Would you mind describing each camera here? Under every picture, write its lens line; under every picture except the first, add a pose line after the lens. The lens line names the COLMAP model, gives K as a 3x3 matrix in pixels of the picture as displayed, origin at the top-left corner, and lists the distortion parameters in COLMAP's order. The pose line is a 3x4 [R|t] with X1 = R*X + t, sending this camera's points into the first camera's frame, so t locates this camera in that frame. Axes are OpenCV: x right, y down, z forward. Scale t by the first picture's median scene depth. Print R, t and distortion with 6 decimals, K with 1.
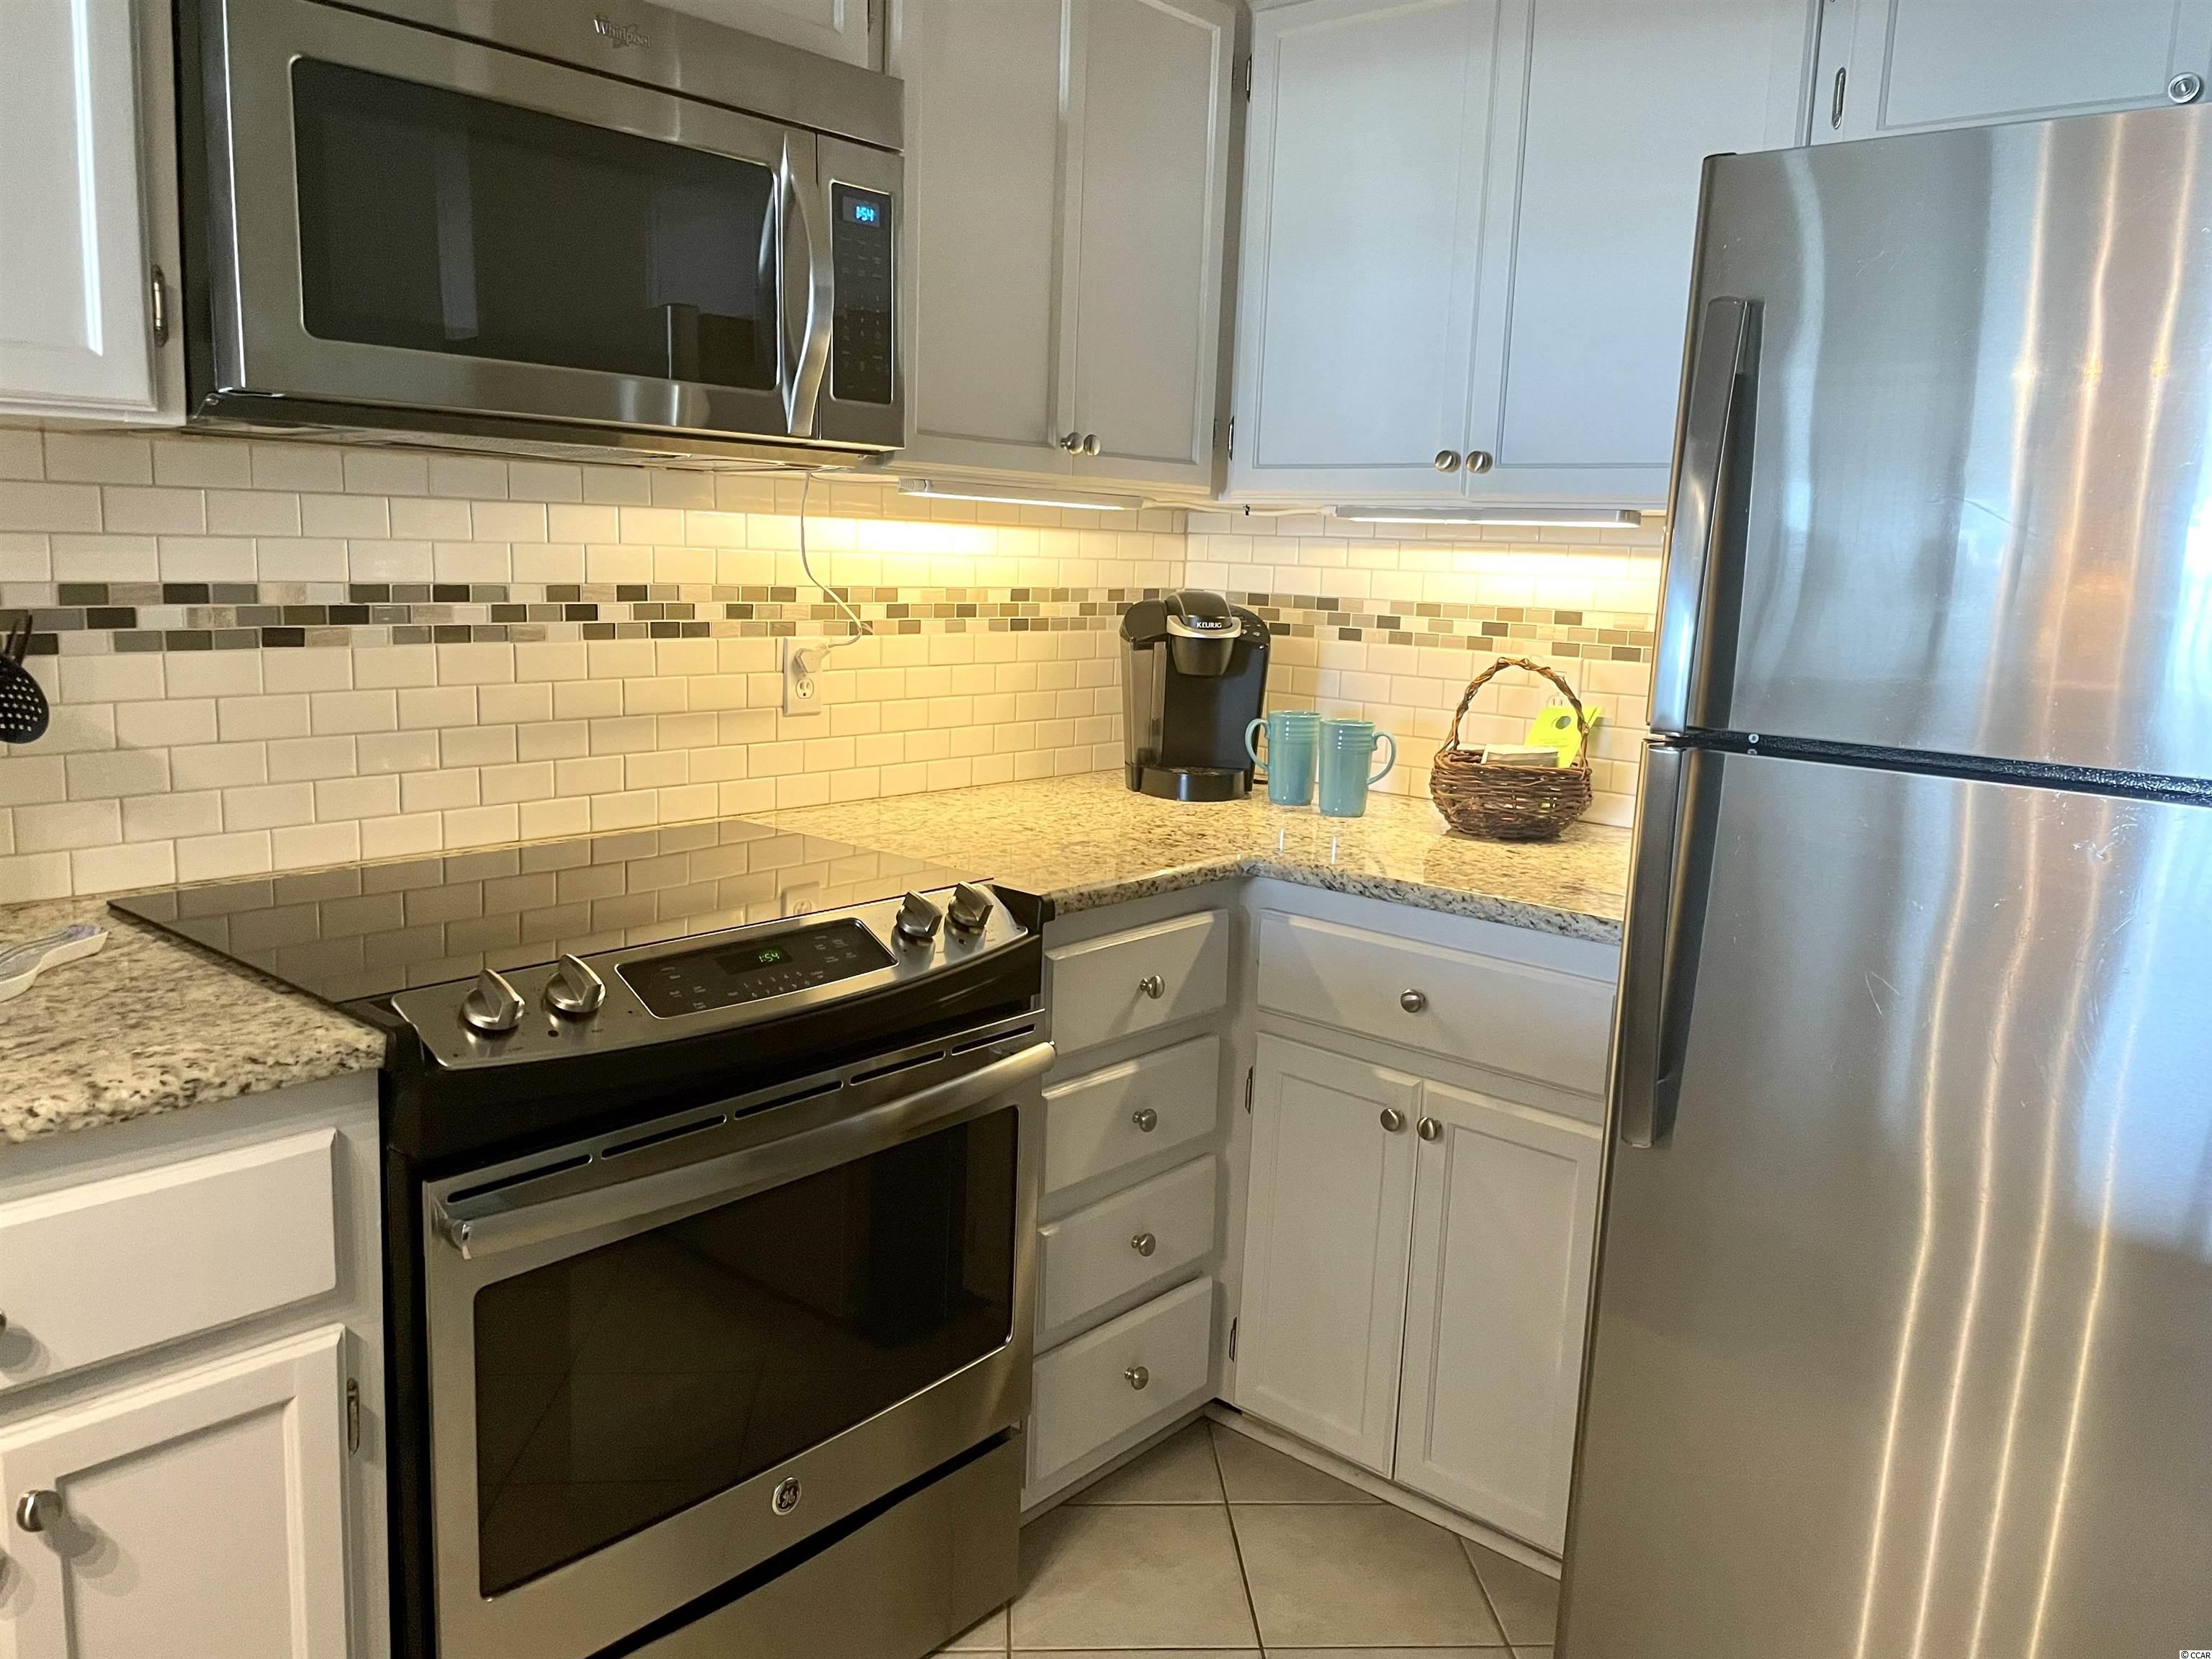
lens RADIAL K [[1652.4, 0, 1095.8], [0, 1652.4, 823.3], [0, 0, 1]] dist [0.035763, -0.016561]
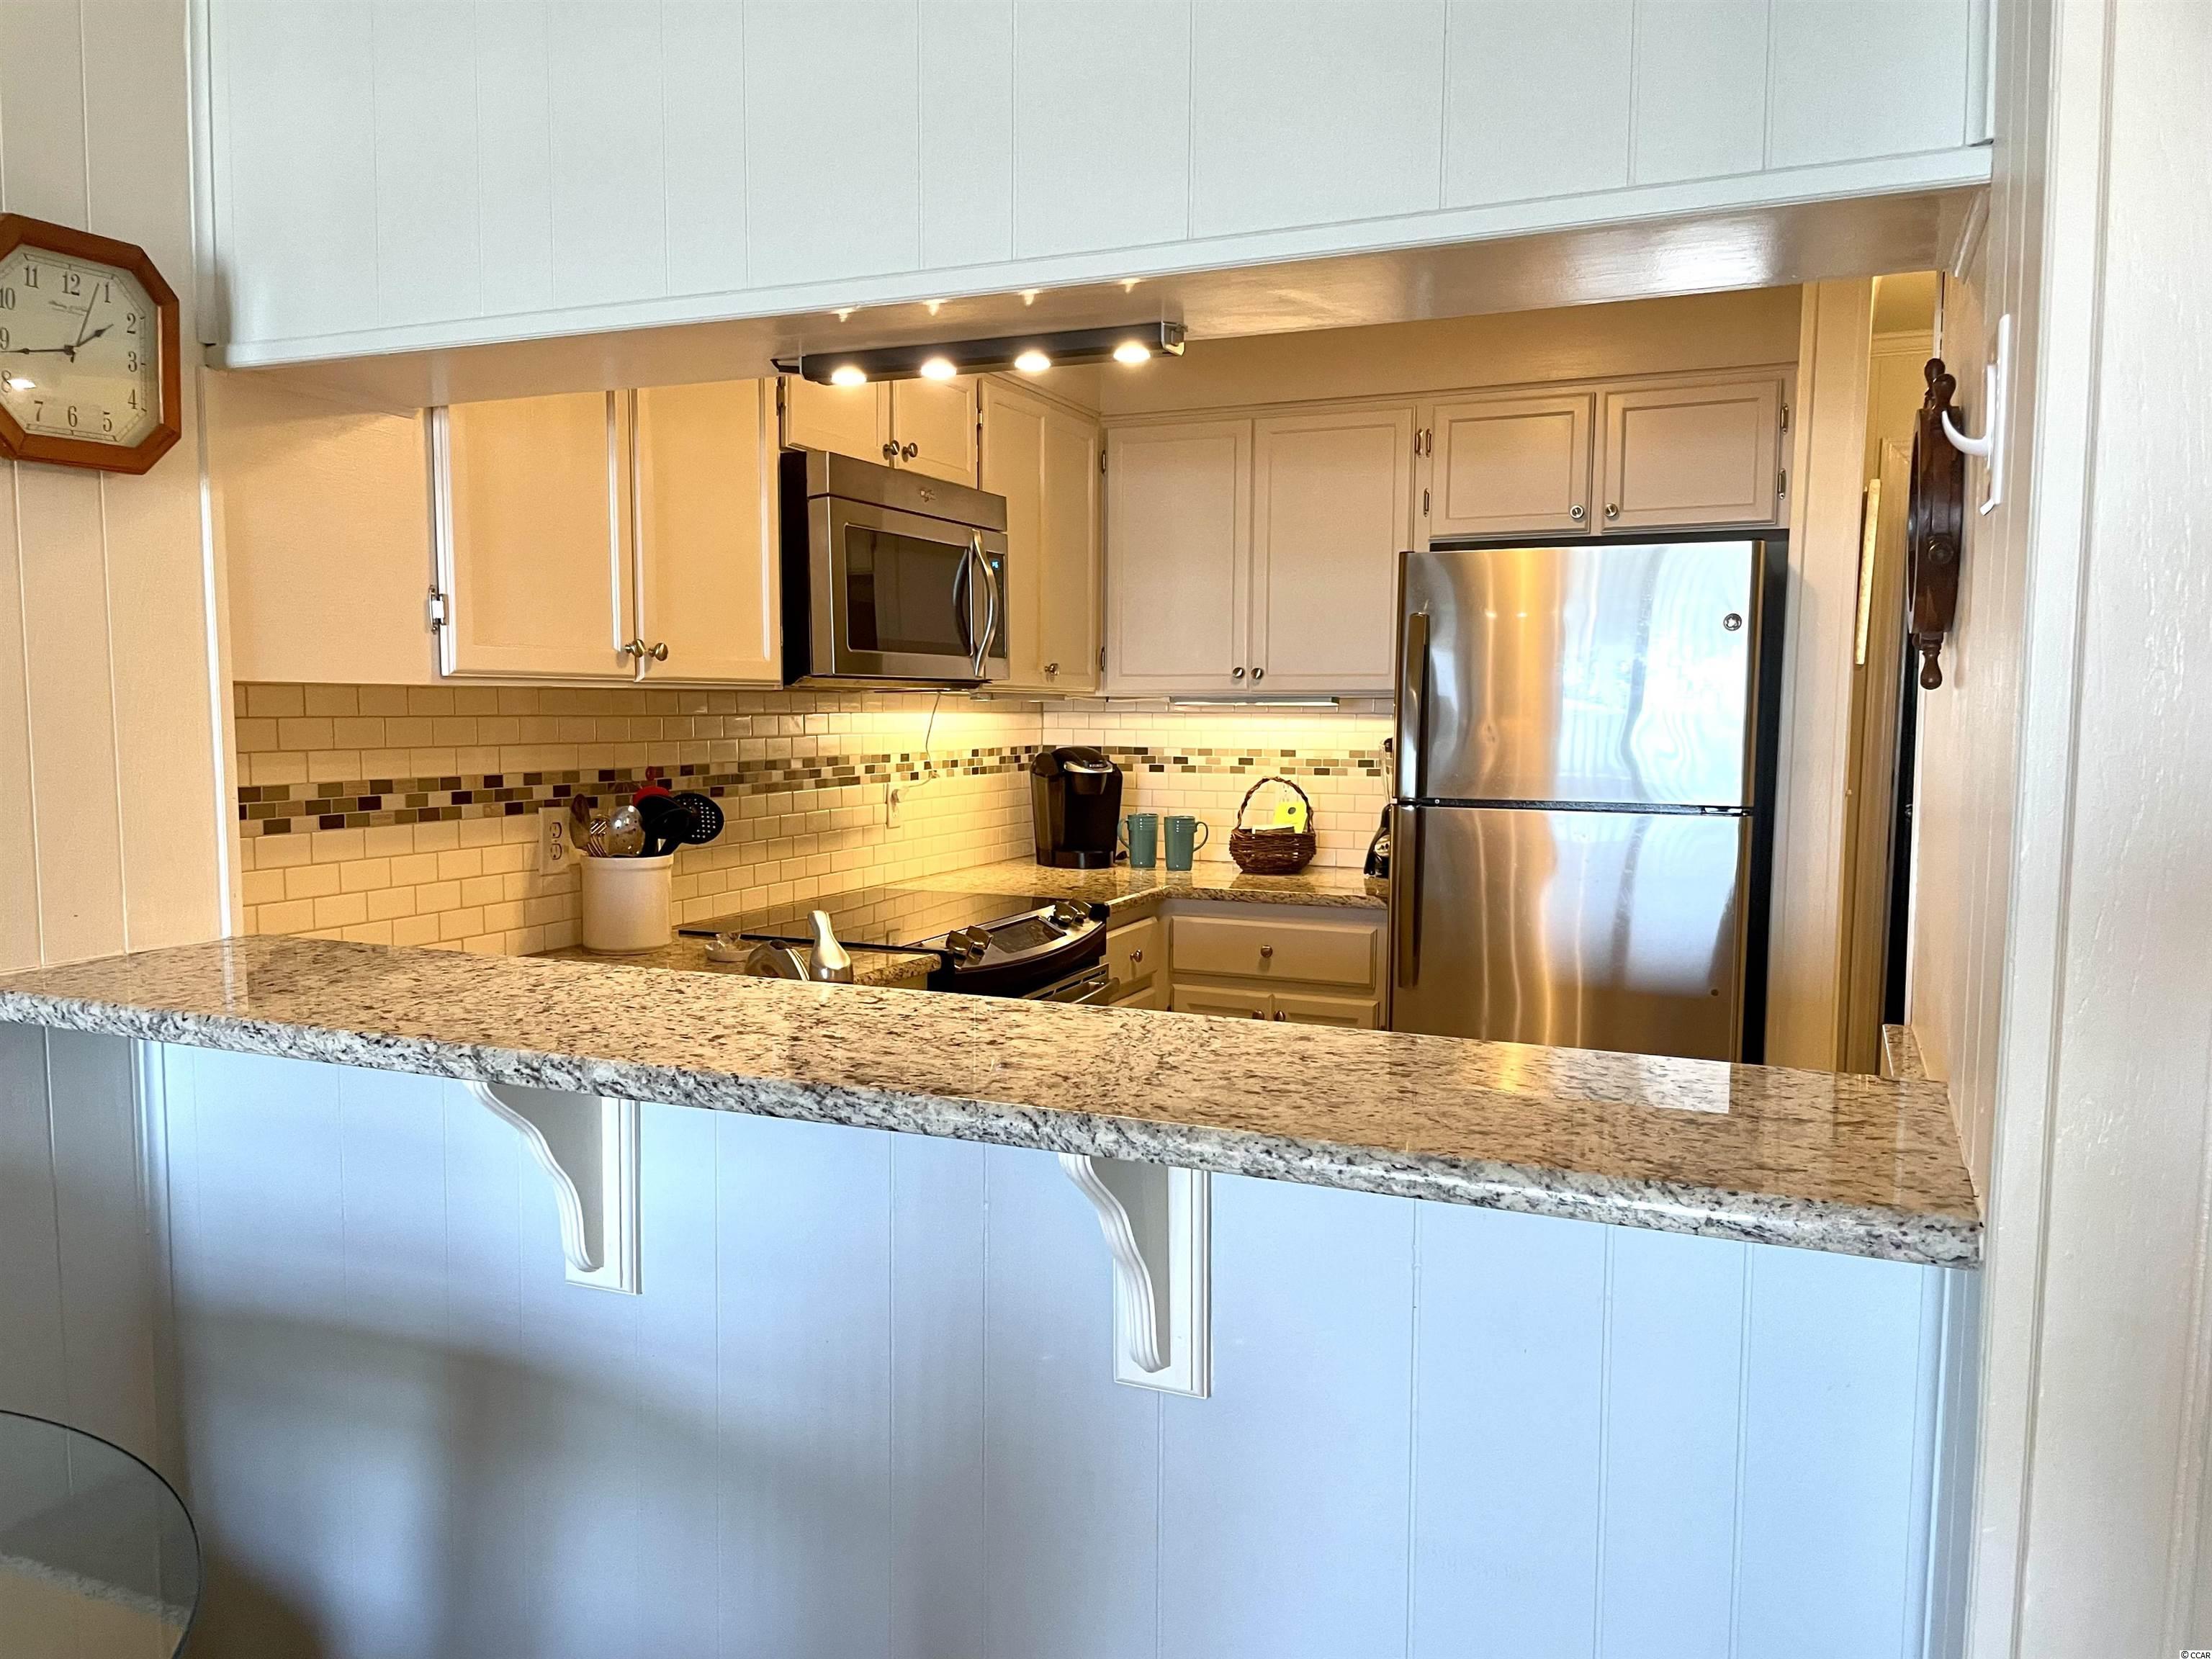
lens RADIAL K [[1652.4, 0, 1085.8], [0, 1652.4, 838.8], [0, 0, 1]] dist [0.035763, -0.016561]
pose [[0.951107, -0.057460, 0.303470, -0.488503], [0.081204, 0.994497, -0.066198, 0.072286], [-0.297996, 0.087604, 0.950539, -0.657082]]
